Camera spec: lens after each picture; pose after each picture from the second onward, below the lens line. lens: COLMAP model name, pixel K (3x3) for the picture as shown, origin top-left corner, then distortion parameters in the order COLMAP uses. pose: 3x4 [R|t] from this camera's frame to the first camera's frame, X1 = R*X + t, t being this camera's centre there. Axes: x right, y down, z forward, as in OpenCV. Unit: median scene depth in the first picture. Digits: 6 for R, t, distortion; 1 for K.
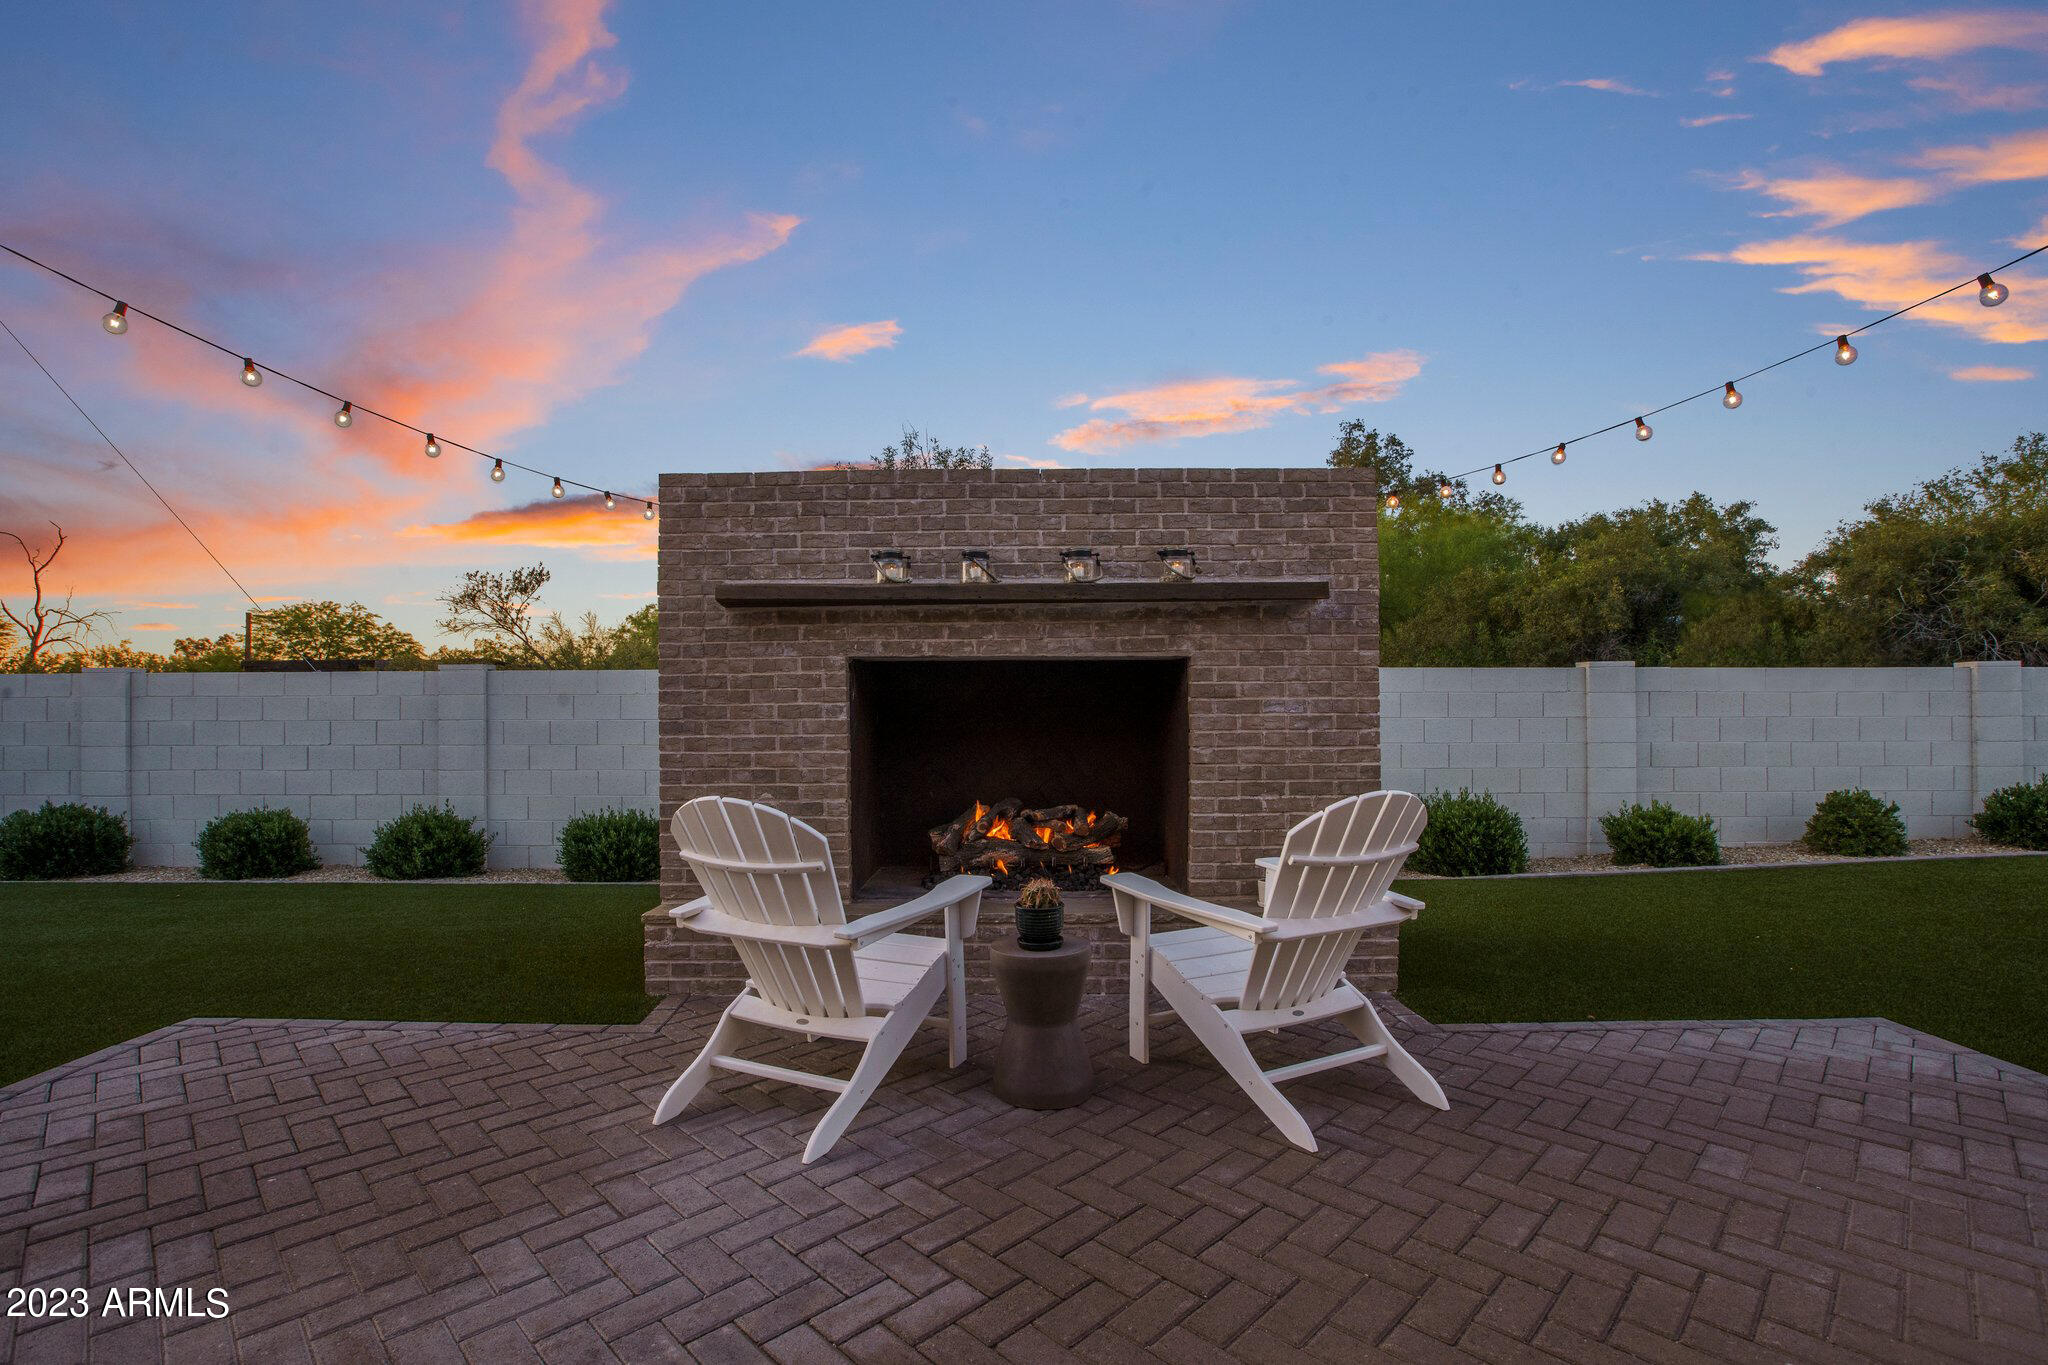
lens RADIAL K [[950.1, 0, 1016.8], [0, 950.1, 708.6], [0, 0, 1]] dist [-0.057790, 0.020891]
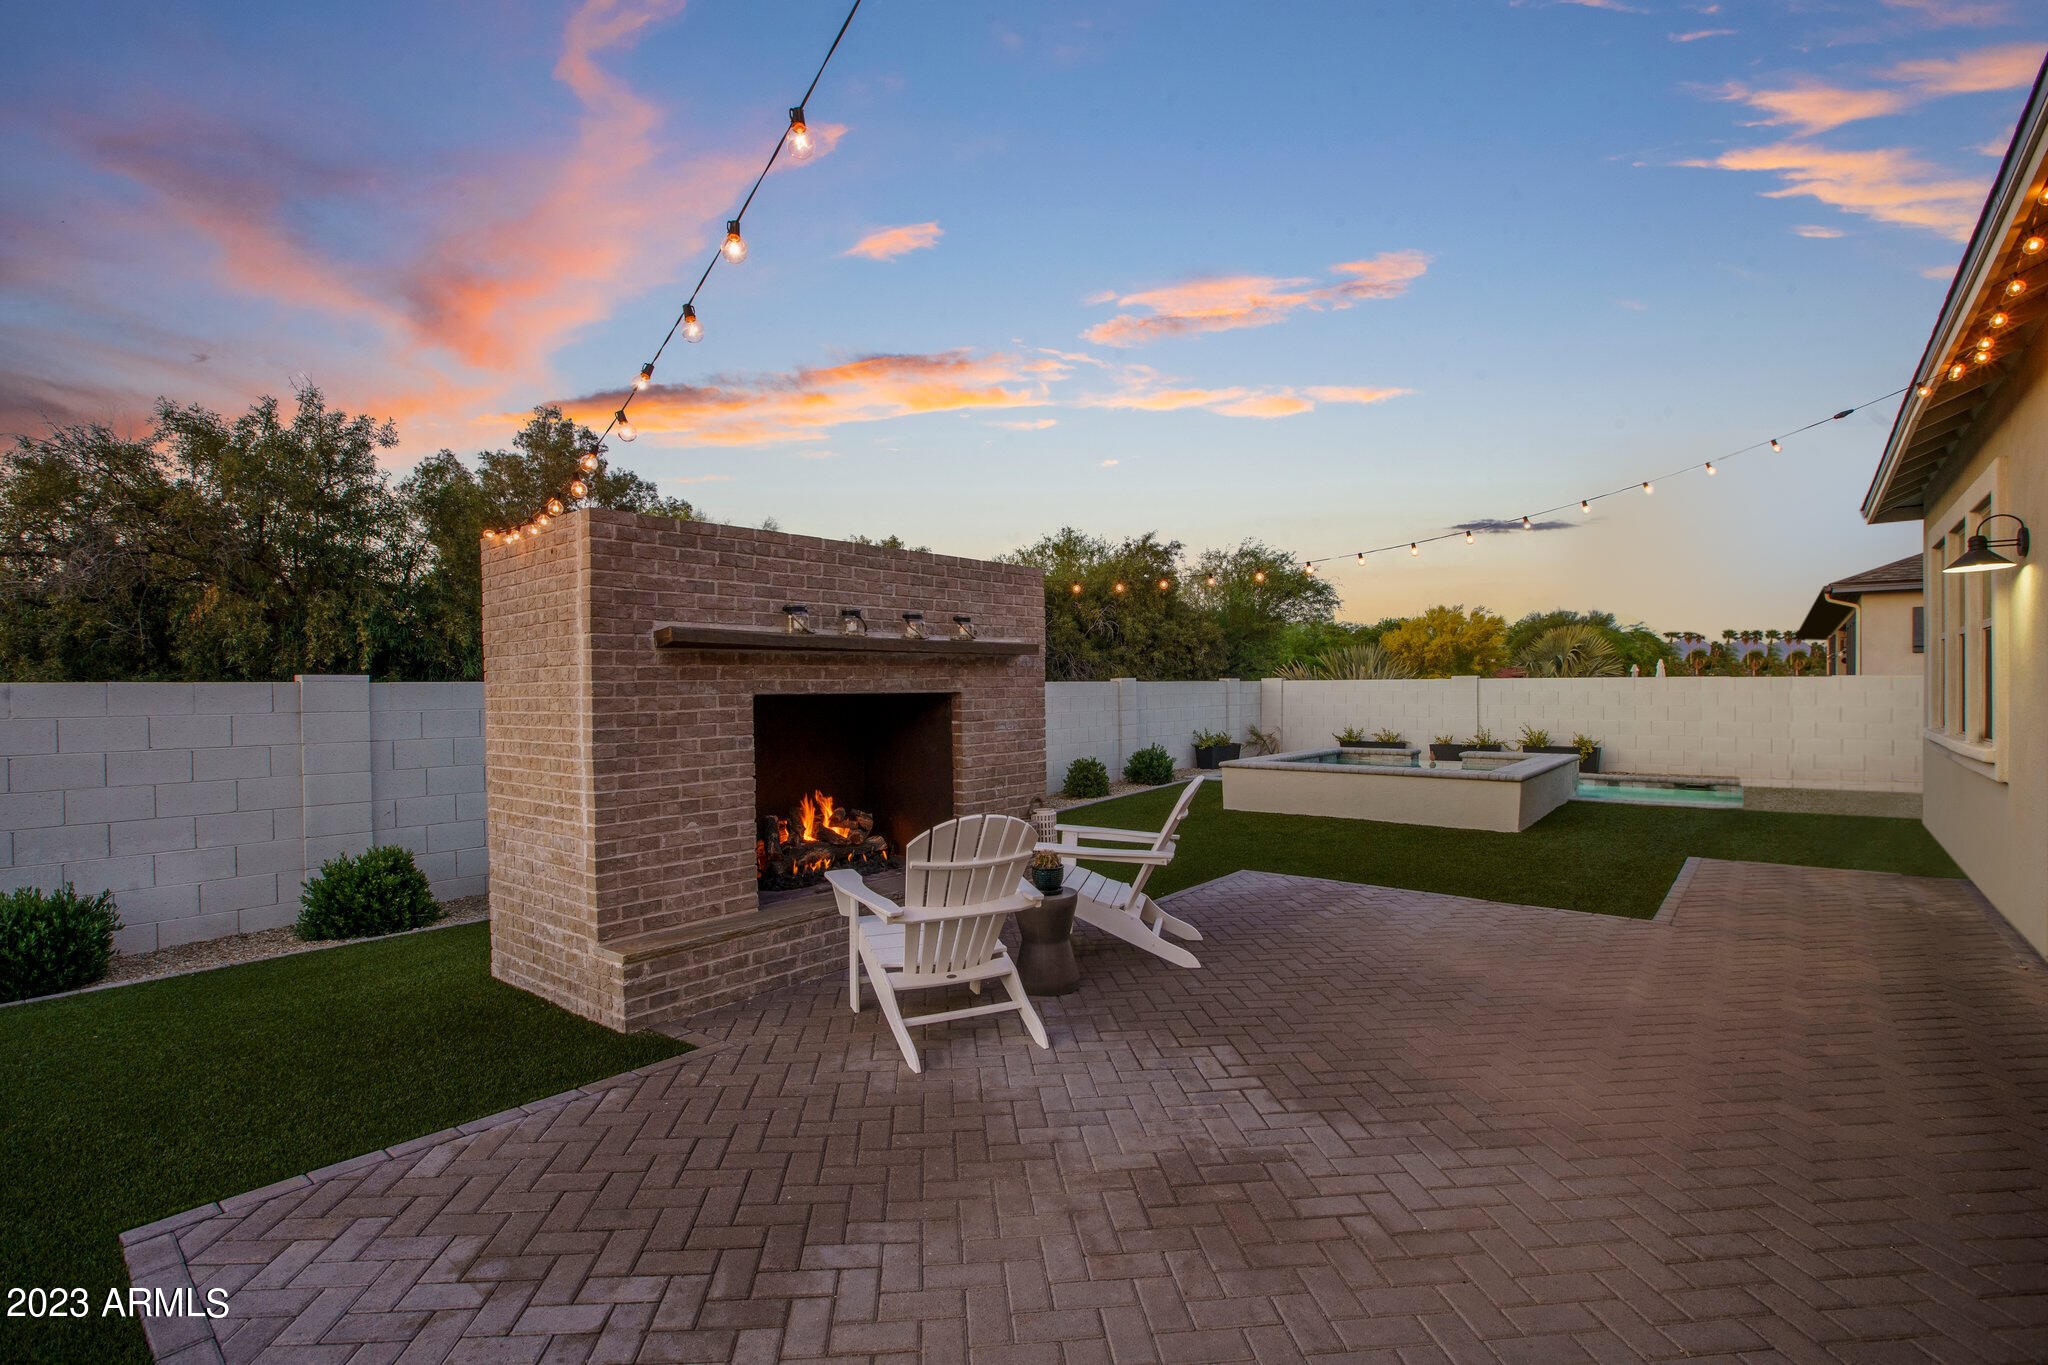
lens RADIAL K [[950.1, 0, 1016.8], [0, 950.1, 708.6], [0, 0, 1]] dist [-0.057790, 0.020891]
pose [[0.636419, -0.018662, 0.771117, -0.851589], [0.007411, 0.999809, 0.018080, -0.055568], [-0.771308, -0.005791, 0.636436, 0.039191]]
